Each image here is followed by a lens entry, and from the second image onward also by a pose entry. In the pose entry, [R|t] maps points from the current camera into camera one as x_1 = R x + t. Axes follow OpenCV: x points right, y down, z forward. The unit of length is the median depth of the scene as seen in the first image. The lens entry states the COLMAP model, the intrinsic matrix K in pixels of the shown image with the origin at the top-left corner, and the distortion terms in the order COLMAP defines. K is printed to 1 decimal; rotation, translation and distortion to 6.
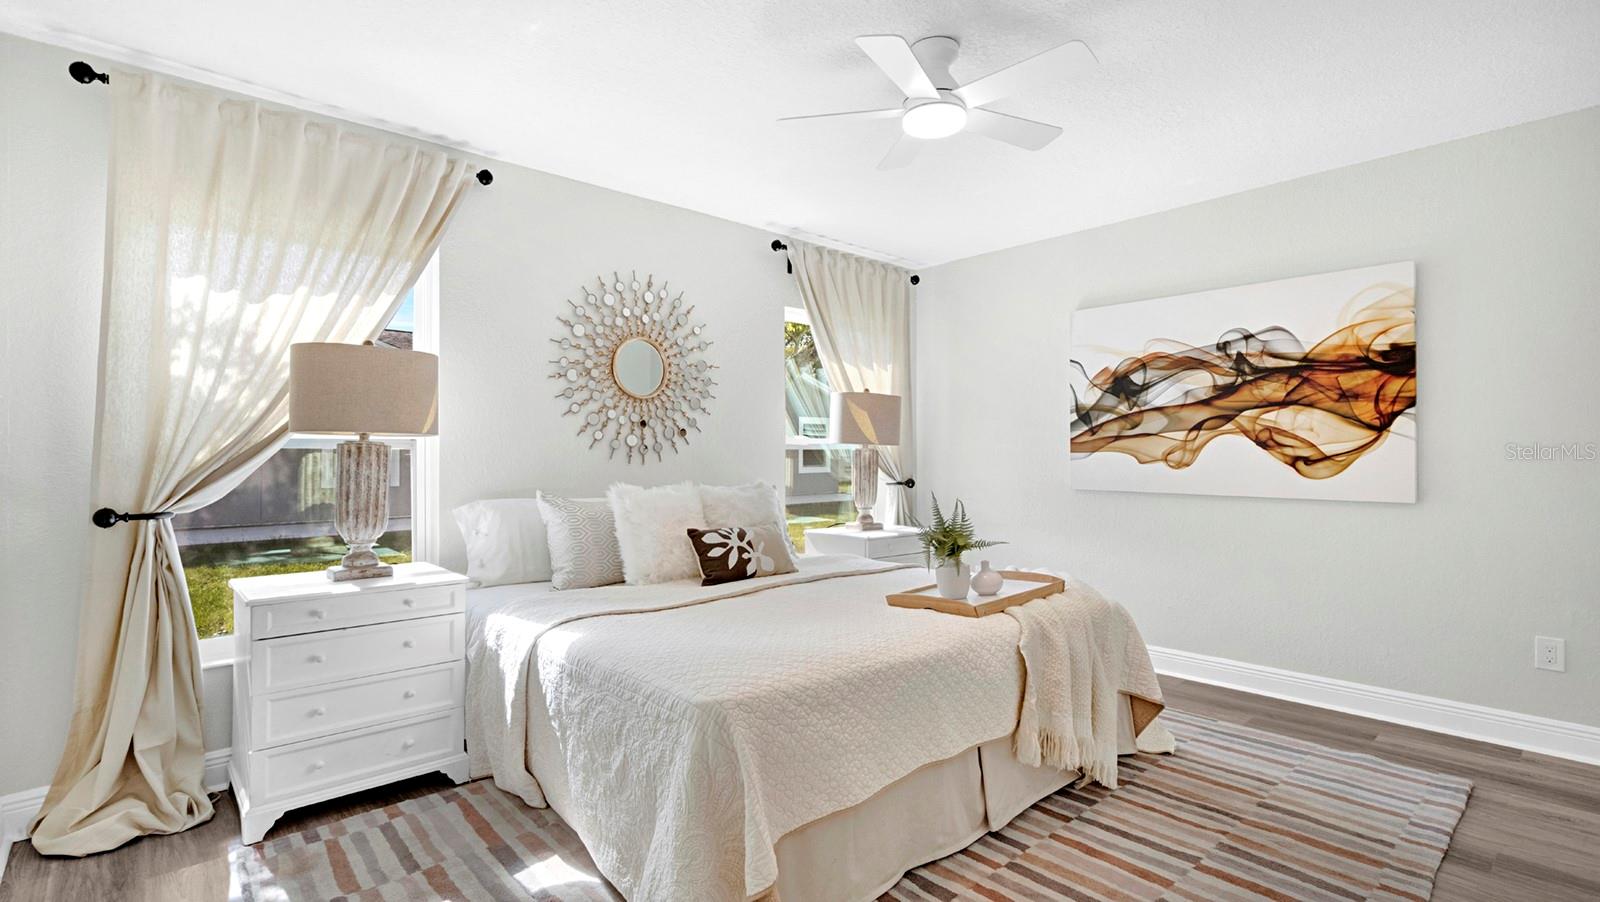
lens RADIAL K [[723.0, 0, 805.8], [0, 723.0, 443.7], [0, 0, 1]] dist [0.005532, 0.000190]
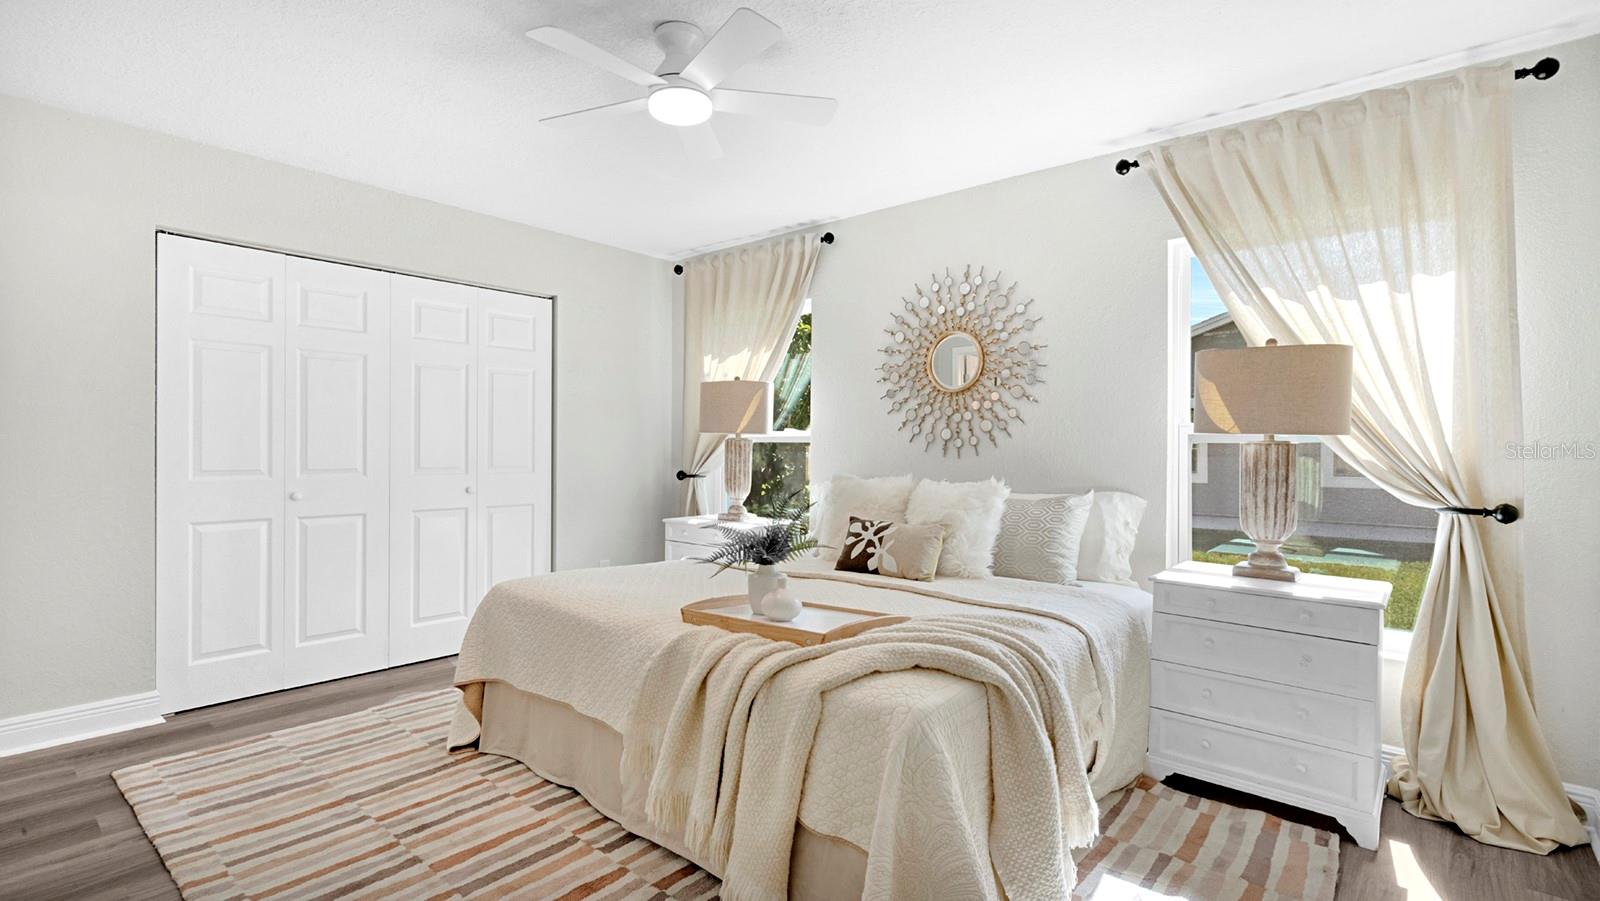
lens RADIAL K [[732.5, 0, 804.2], [0, 732.5, 454.4], [0, 0, 1]] dist [-0.005059, 0.000213]
pose [[0.135639, 0.009881, -0.990709, 0.796145], [0.003393, 0.999940, 0.010438, 0.012915], [0.990753, -0.004777, 0.135597, 0.695366]]
